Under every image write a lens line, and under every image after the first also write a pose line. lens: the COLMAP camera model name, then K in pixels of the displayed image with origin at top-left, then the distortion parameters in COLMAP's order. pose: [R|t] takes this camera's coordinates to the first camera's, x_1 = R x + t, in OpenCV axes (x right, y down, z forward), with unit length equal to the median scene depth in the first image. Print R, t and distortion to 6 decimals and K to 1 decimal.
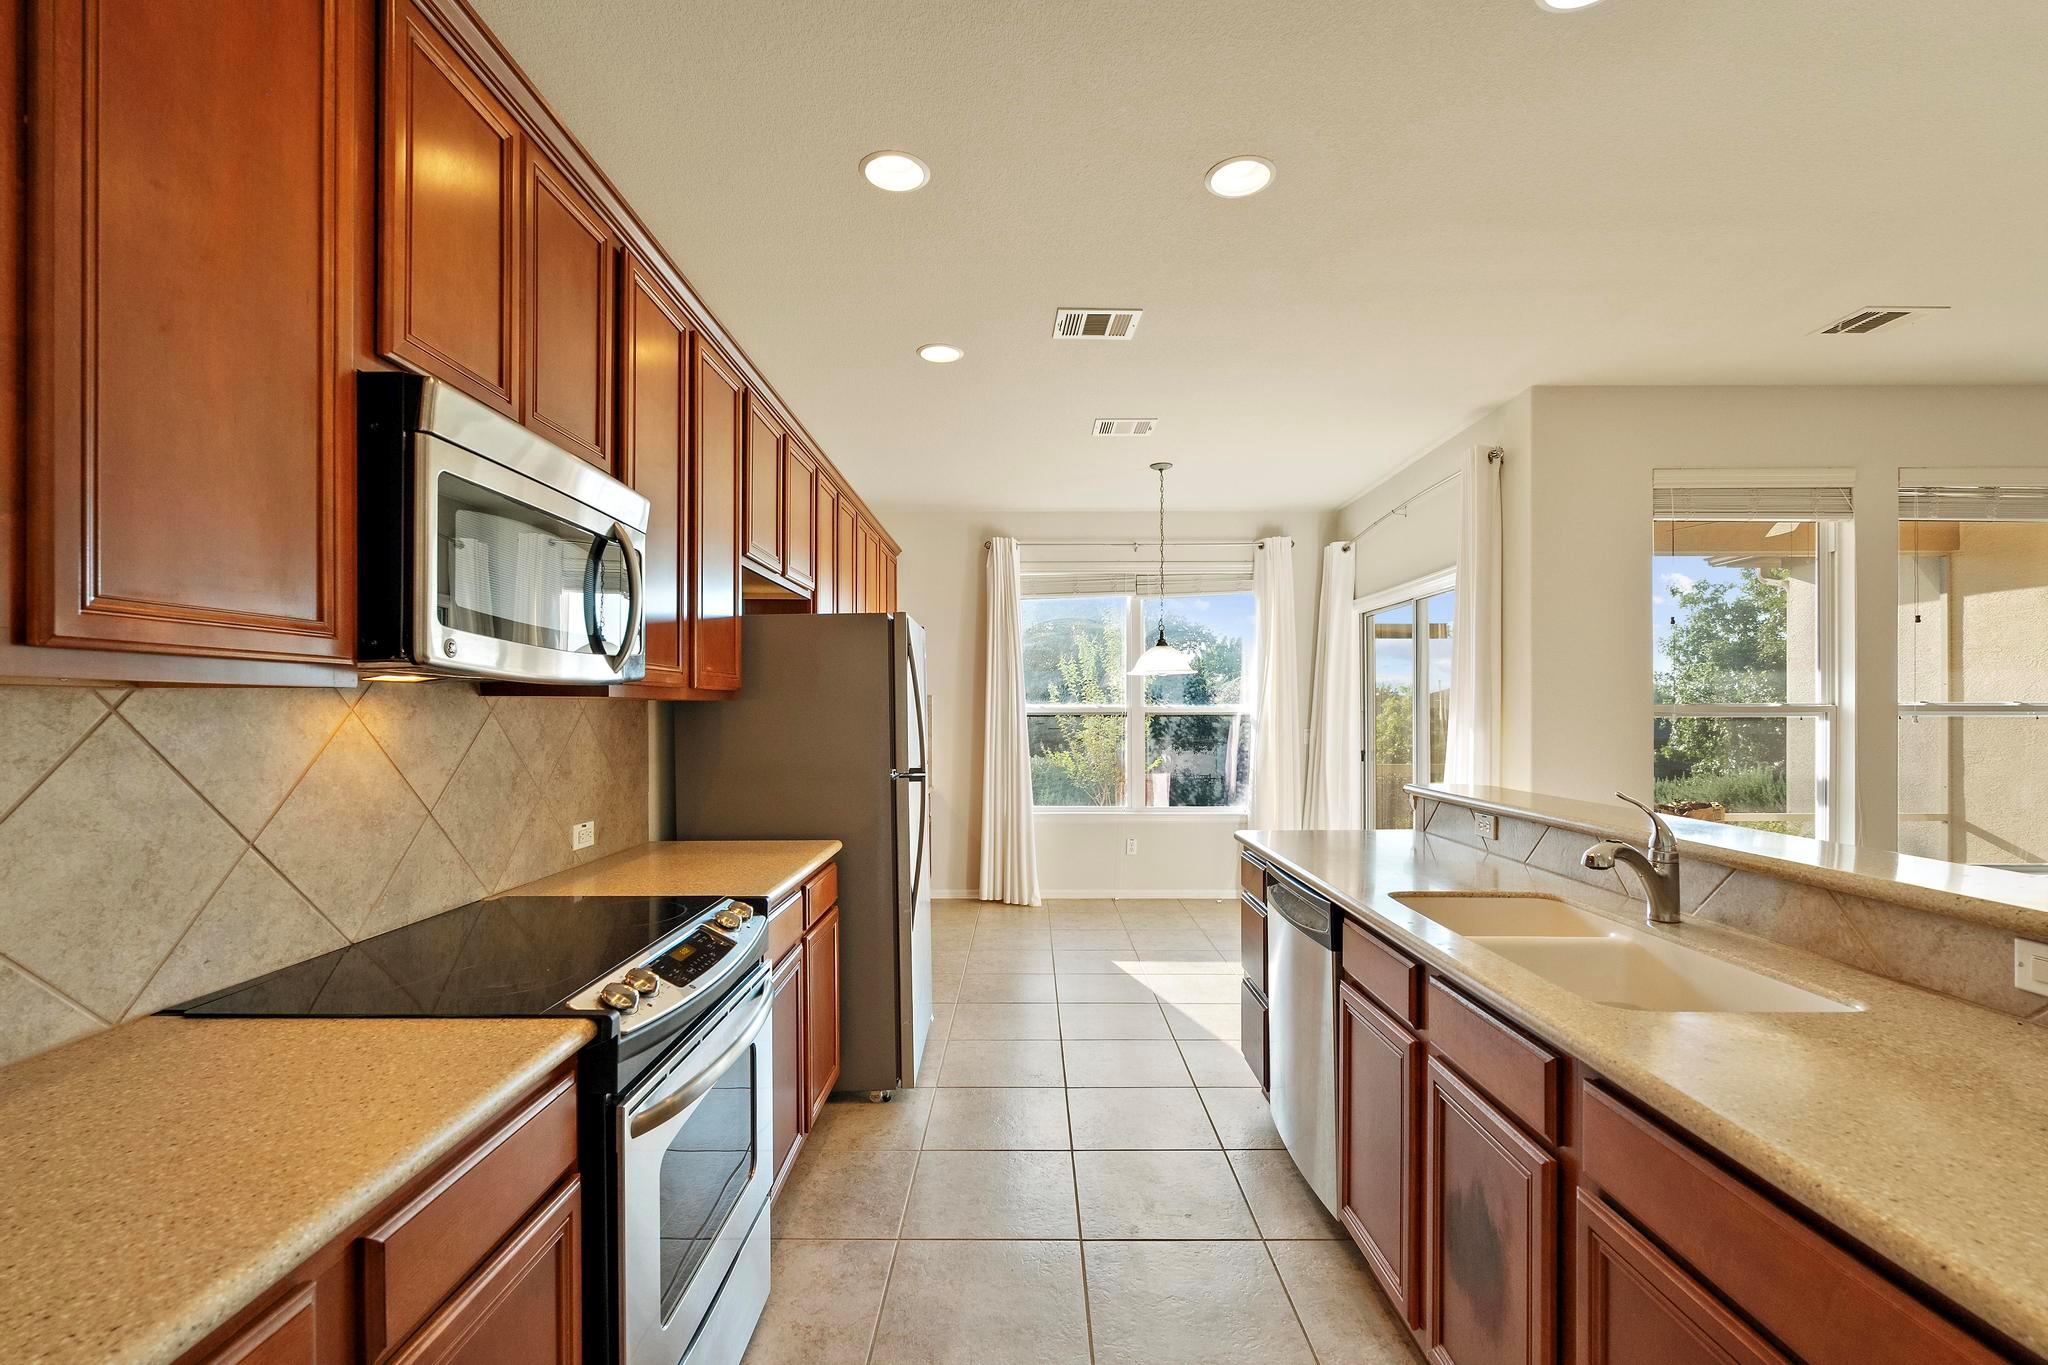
lens RADIAL K [[903.8, 0, 1018.8], [0, 903.8, 709.5], [0, 0, 1]] dist [-0.000524, -0.000035]
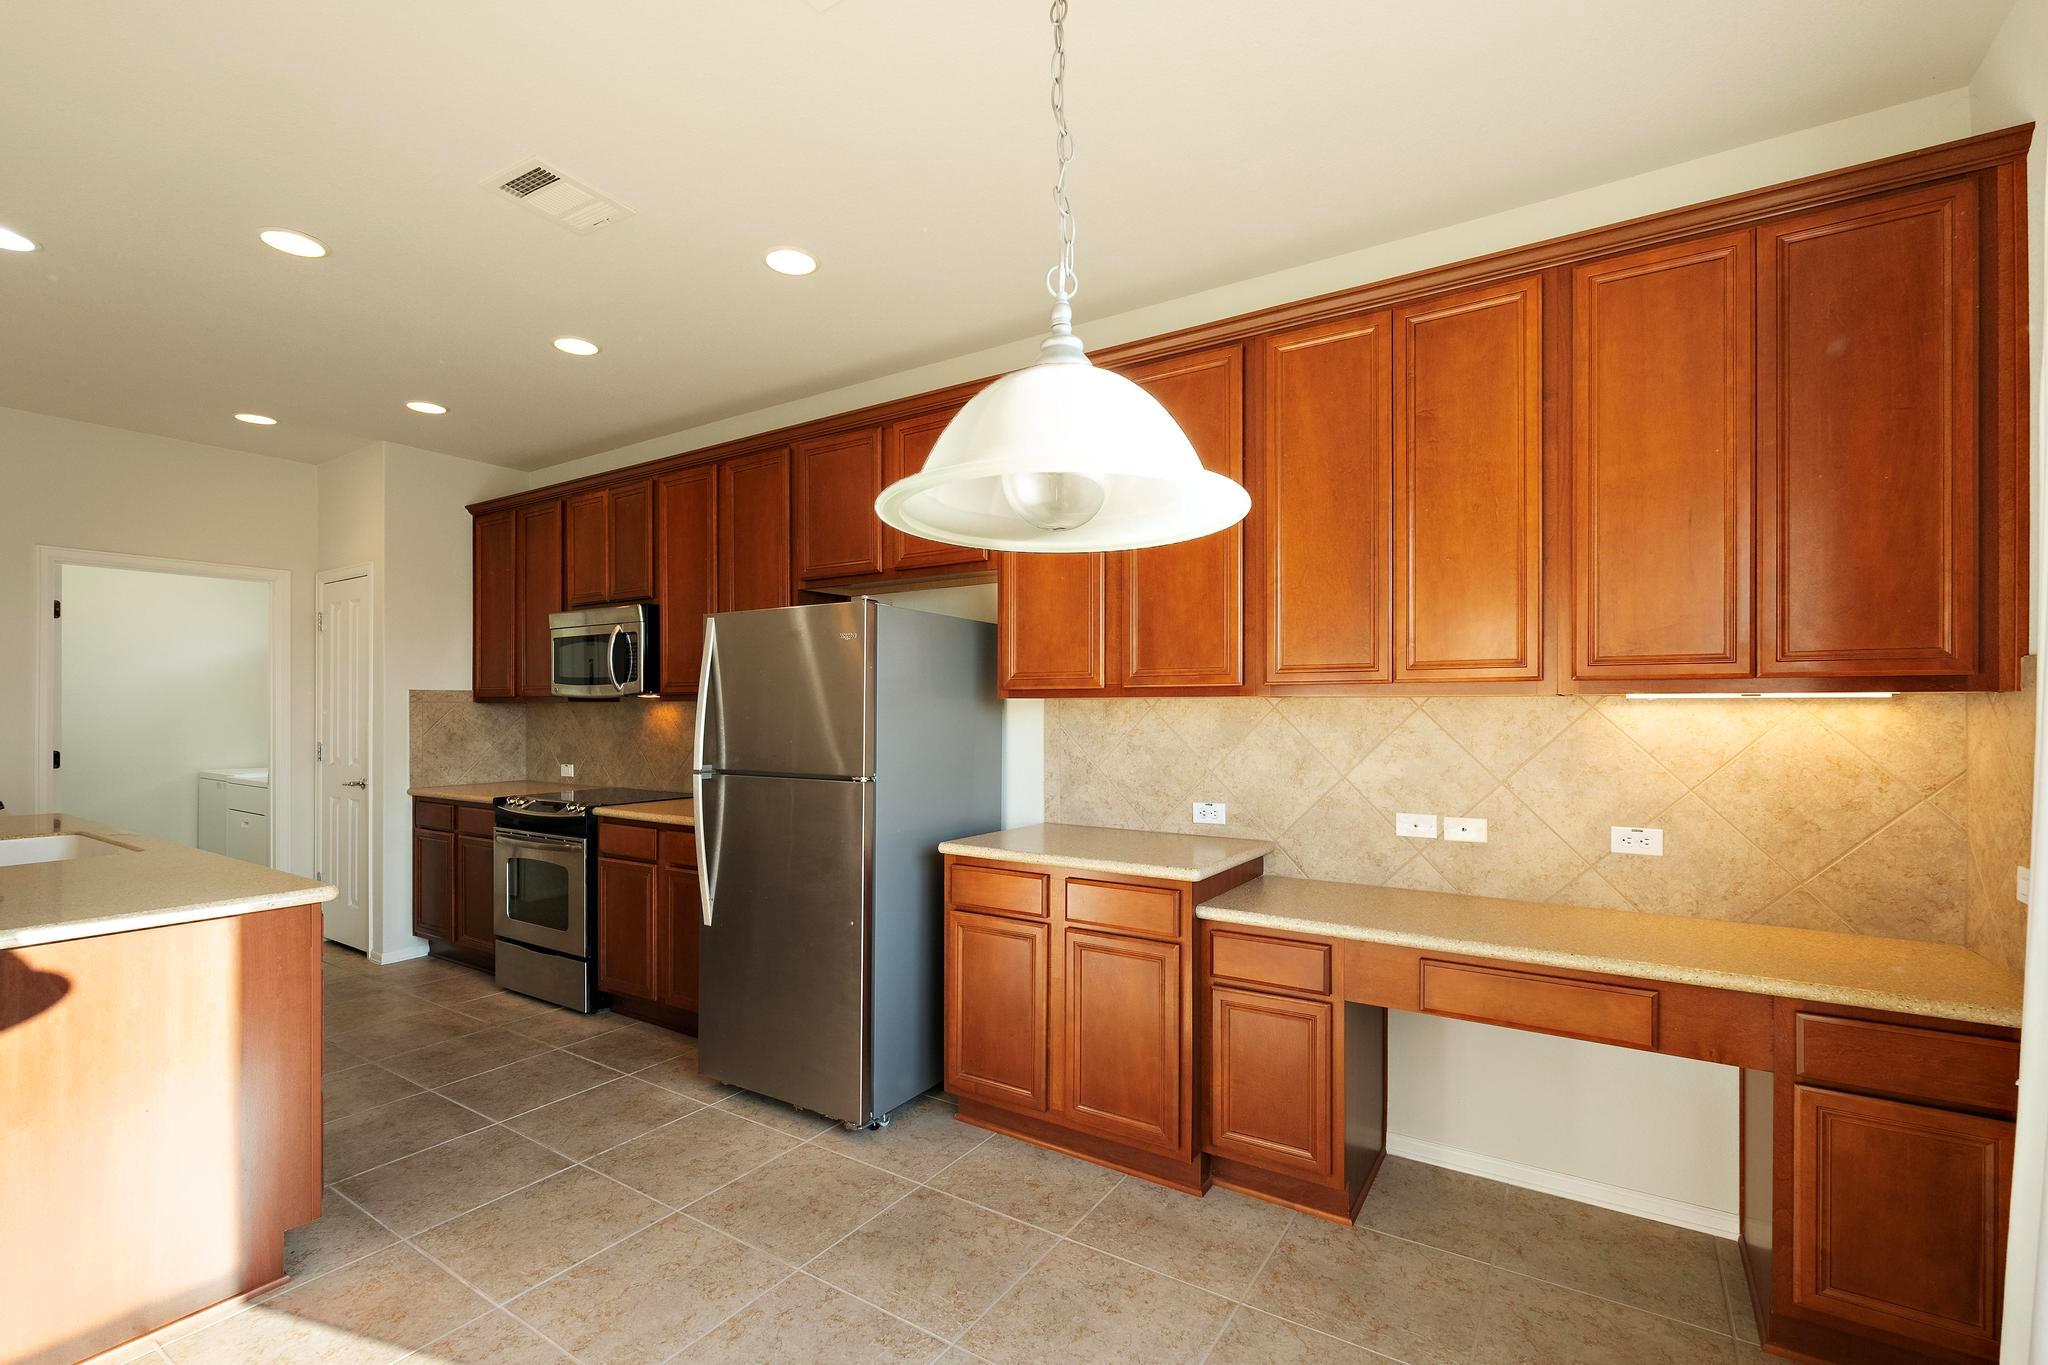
lens RADIAL K [[895.4, 0, 1040.4], [0, 895.4, 728.9], [0, 0, 1]] dist [0.001160, 0.000431]
pose [[-0.527699, 0.013453, -0.849325, 0.550003], [-0.002785, 0.999842, 0.017568, 0.006796], [0.849427, 0.011636, -0.527578, 1.856480]]
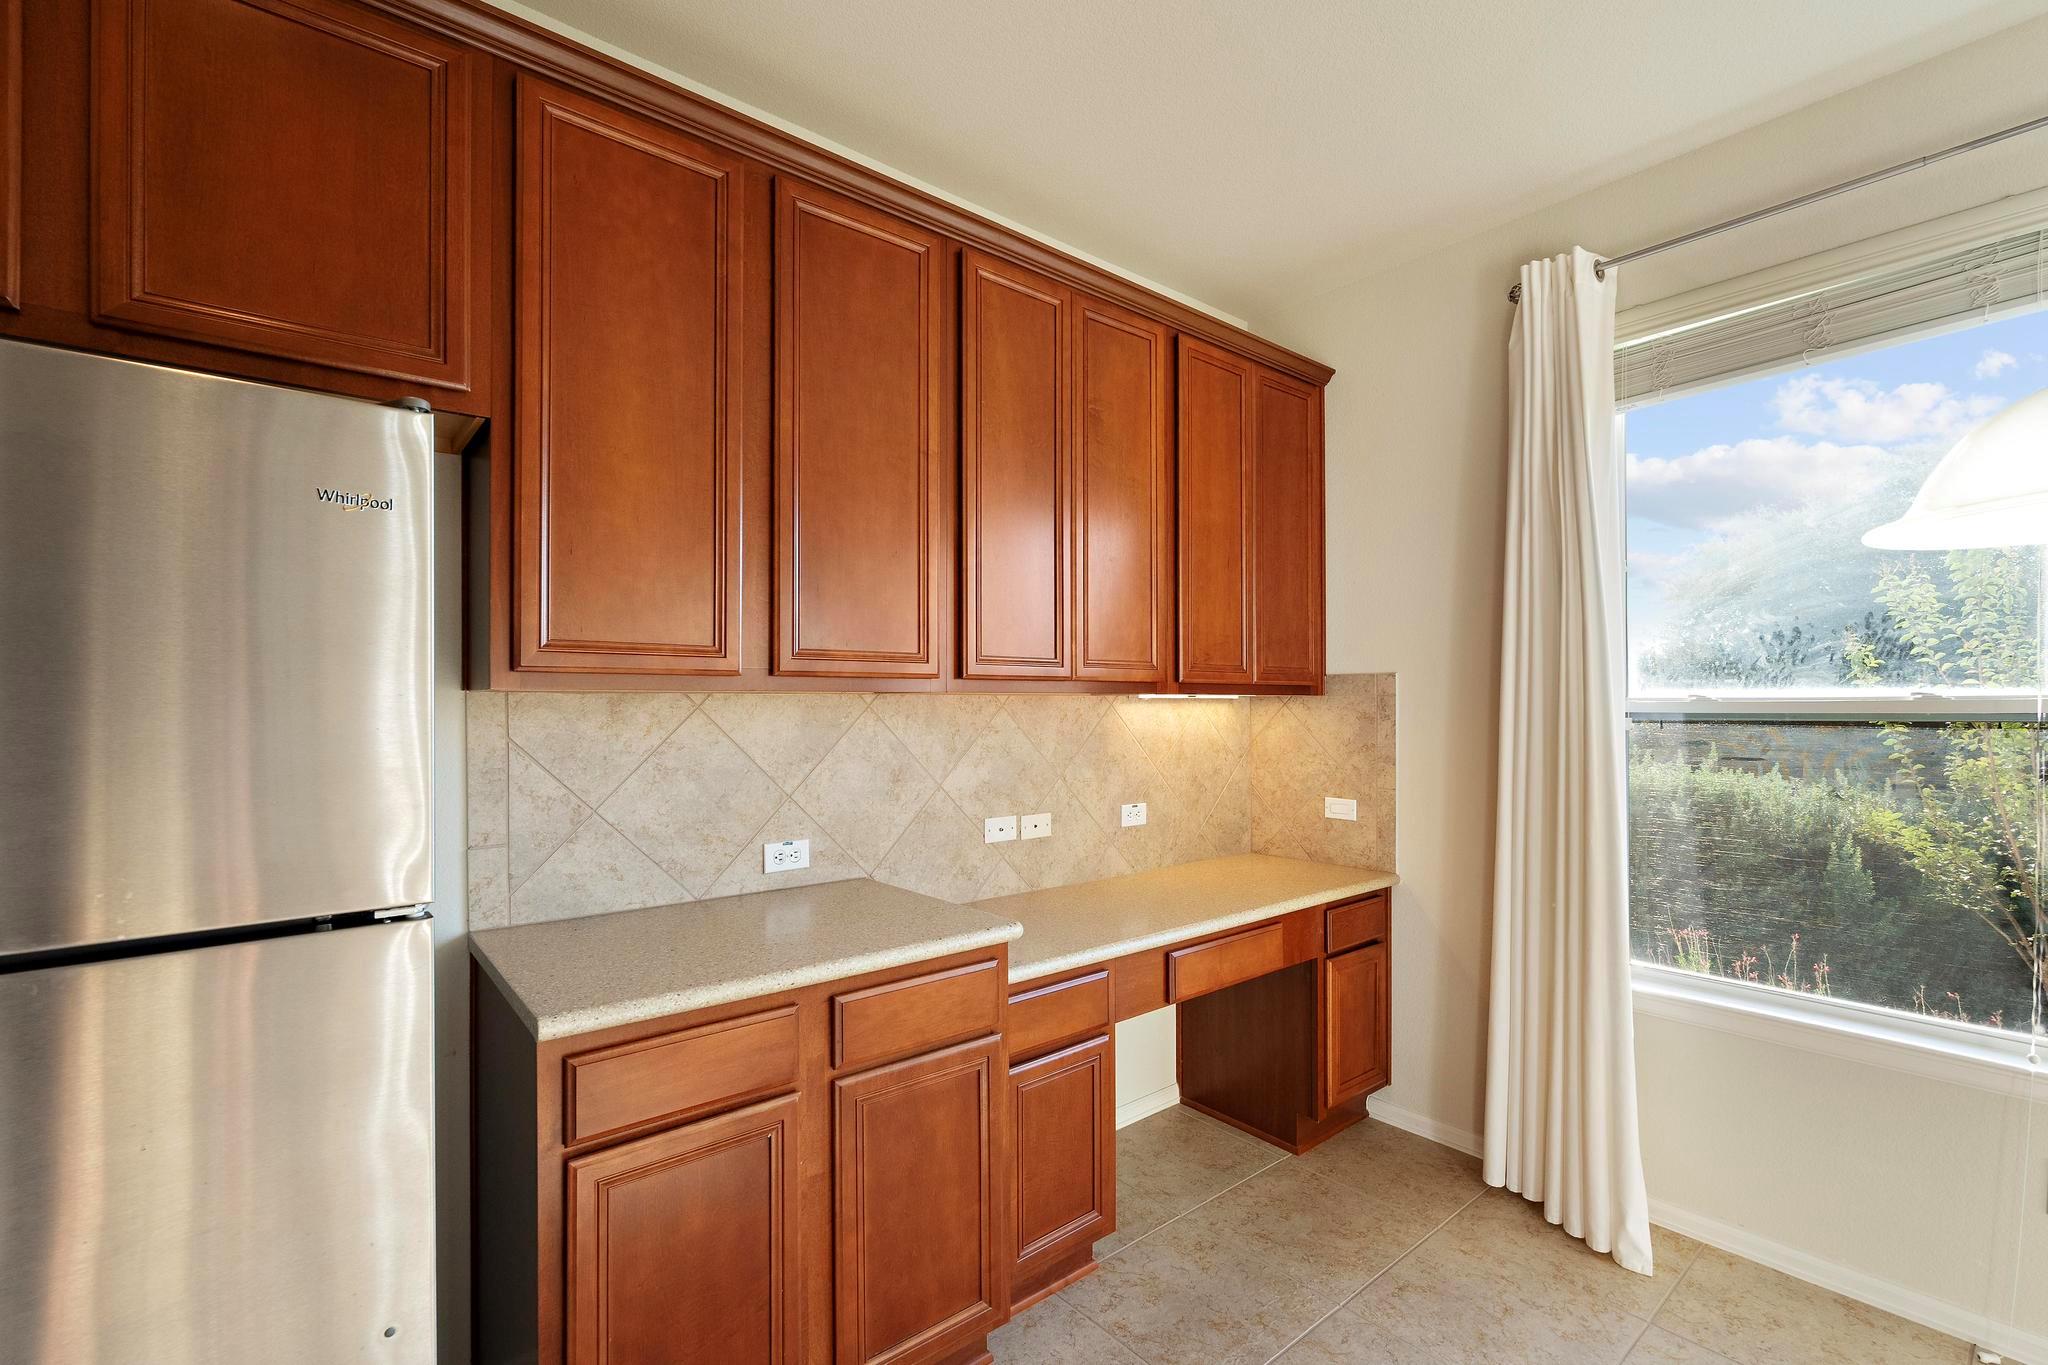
lens RADIAL K [[903.8, 0, 1018.8], [0, 903.8, 709.5], [0, 0, 1]] dist [-0.000524, -0.000035]
pose [[0.645112, 0.006696, -0.764058, 0.273521], [0.000717, 0.999956, 0.009369, -0.003945], [0.764087, -0.006592, 0.645079, 1.189839]]
